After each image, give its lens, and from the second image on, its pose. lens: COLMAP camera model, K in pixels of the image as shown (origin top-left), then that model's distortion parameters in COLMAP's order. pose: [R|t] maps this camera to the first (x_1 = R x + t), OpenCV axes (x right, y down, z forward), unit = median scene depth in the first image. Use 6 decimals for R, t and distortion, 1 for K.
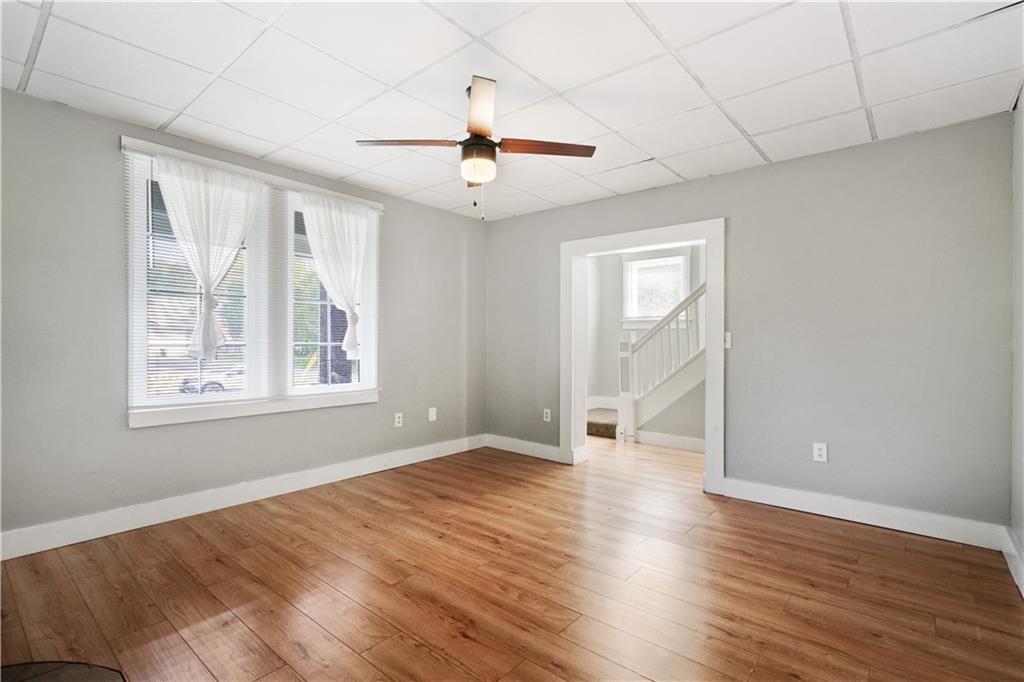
lens RADIAL K [[483.8, 0, 512.7], [0, 483.8, 344.2], [0, 0, 1]] dist [0.000464, 0.000249]
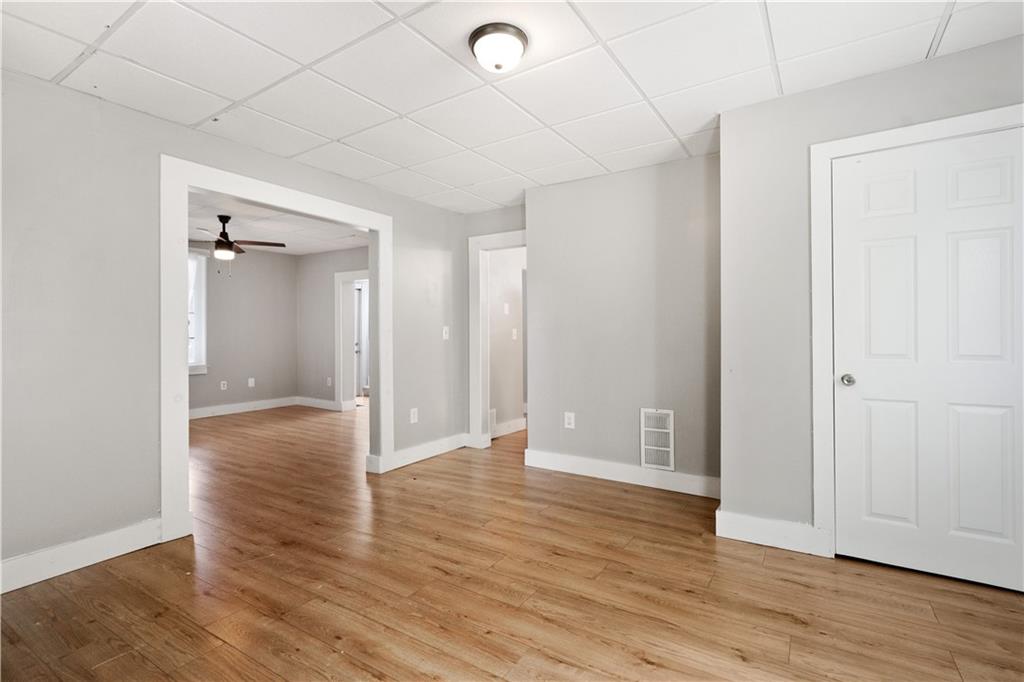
lens RADIAL K [[479.8, 0, 512.7], [0, 479.8, 338.8], [0, 0, 1]] dist [-0.002252, 0.000430]
pose [[0.991343, -0.006490, 0.131136, 0.646712], [0.005781, 0.999967, 0.005785, 0.000081], [-0.131169, -0.004976, 0.991348, -0.885325]]
